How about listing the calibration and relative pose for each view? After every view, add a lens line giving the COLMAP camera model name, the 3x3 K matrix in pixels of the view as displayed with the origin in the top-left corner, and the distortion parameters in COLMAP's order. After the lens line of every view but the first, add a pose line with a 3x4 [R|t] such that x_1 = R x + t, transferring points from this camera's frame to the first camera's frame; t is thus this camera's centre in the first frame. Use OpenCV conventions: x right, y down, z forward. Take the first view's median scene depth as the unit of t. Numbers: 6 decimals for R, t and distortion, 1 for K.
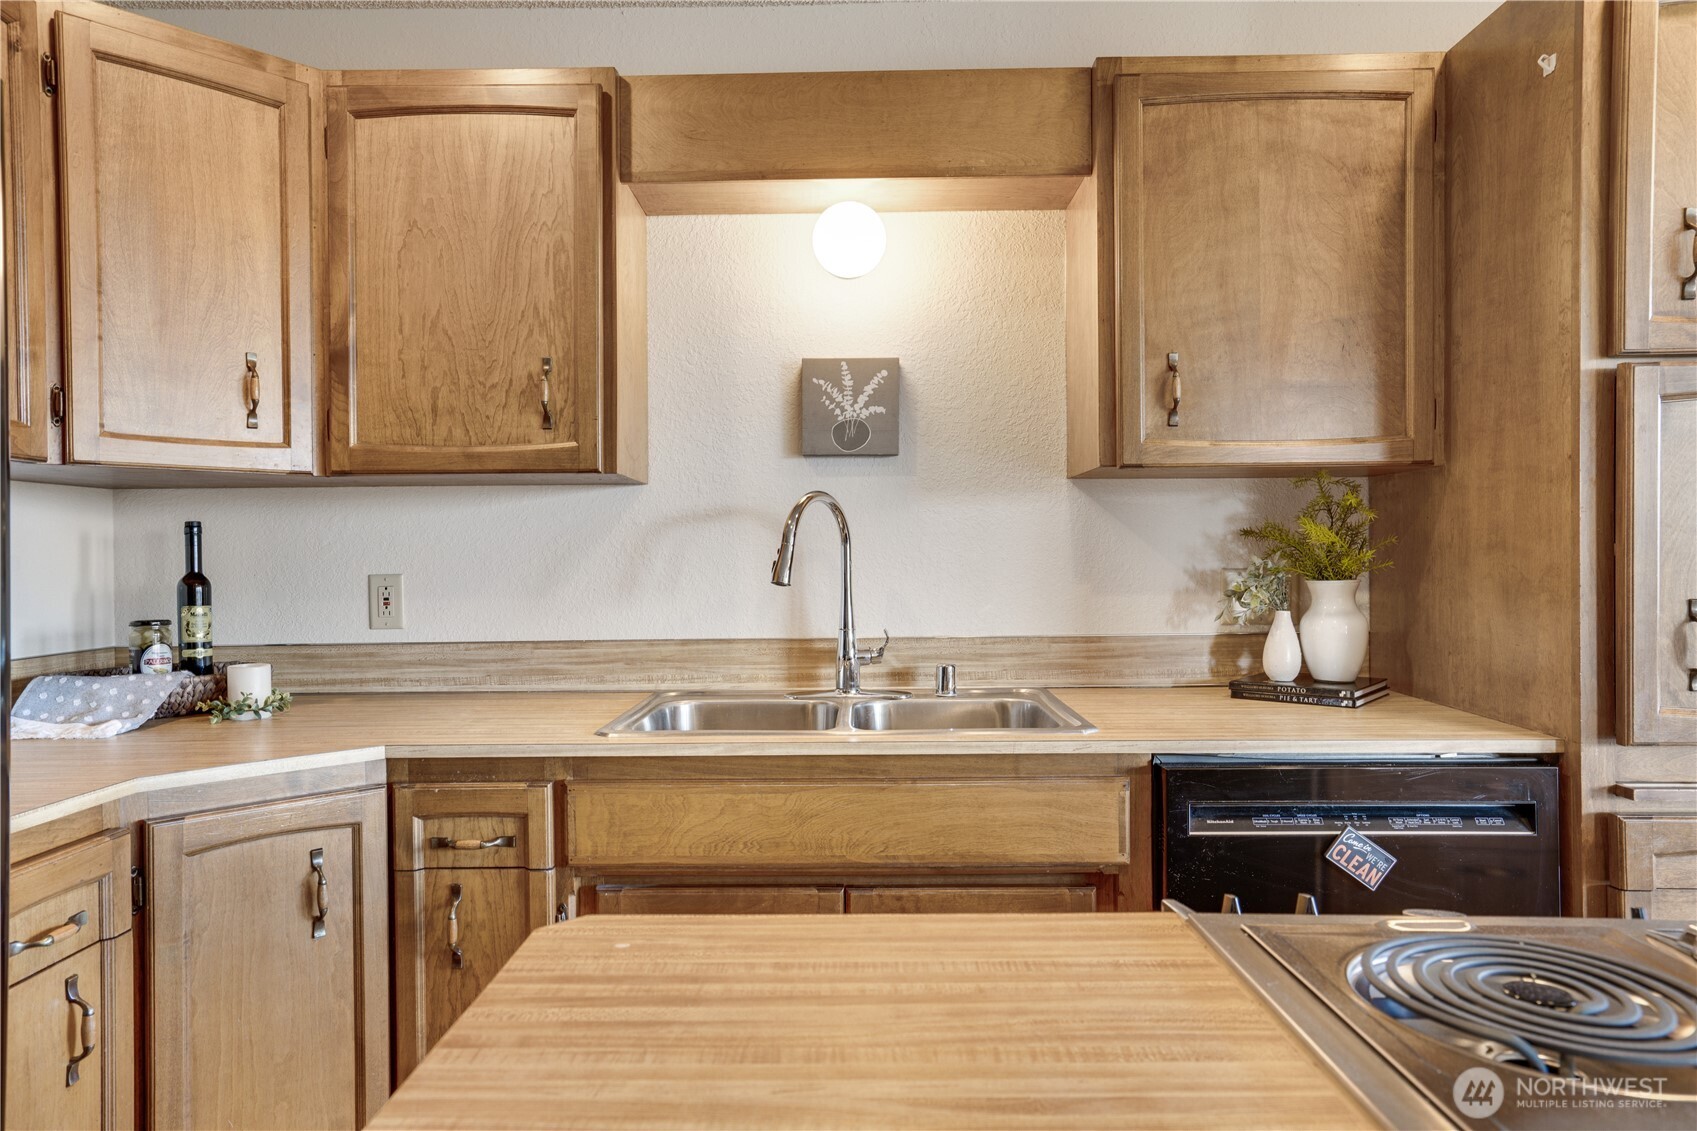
lens RADIAL K [[1081.7, 0, 840.7], [0, 1081.7, 560.5], [0, 0, 1]] dist [-0.019820, 0.019305]
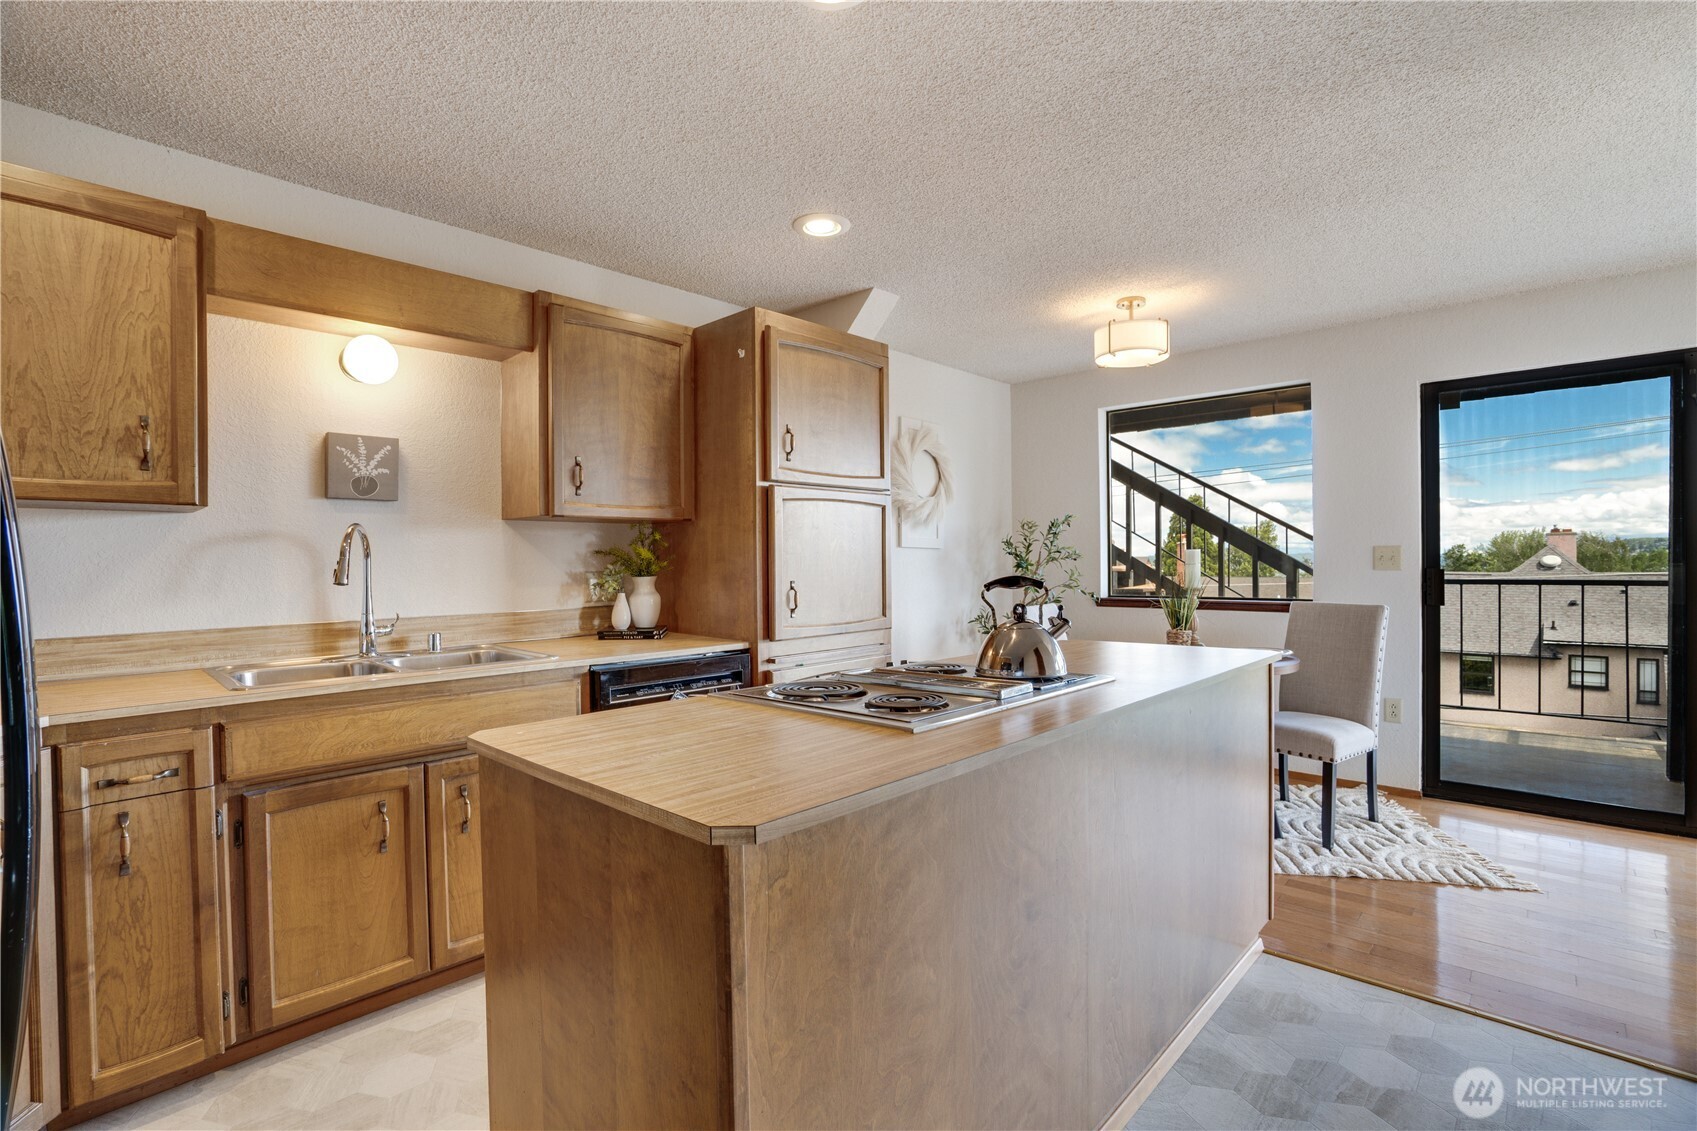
lens RADIAL K [[775.3, 0, 848.8], [0, 775.3, 564.6], [0, 0, 1]] dist [-0.043207, 0.004862]
pose [[0.667738, -0.004106, 0.744385, -0.376632], [0.009625, 0.999949, -0.003118, 0.004324], [-0.744334, 0.009247, 0.667744, -0.244999]]
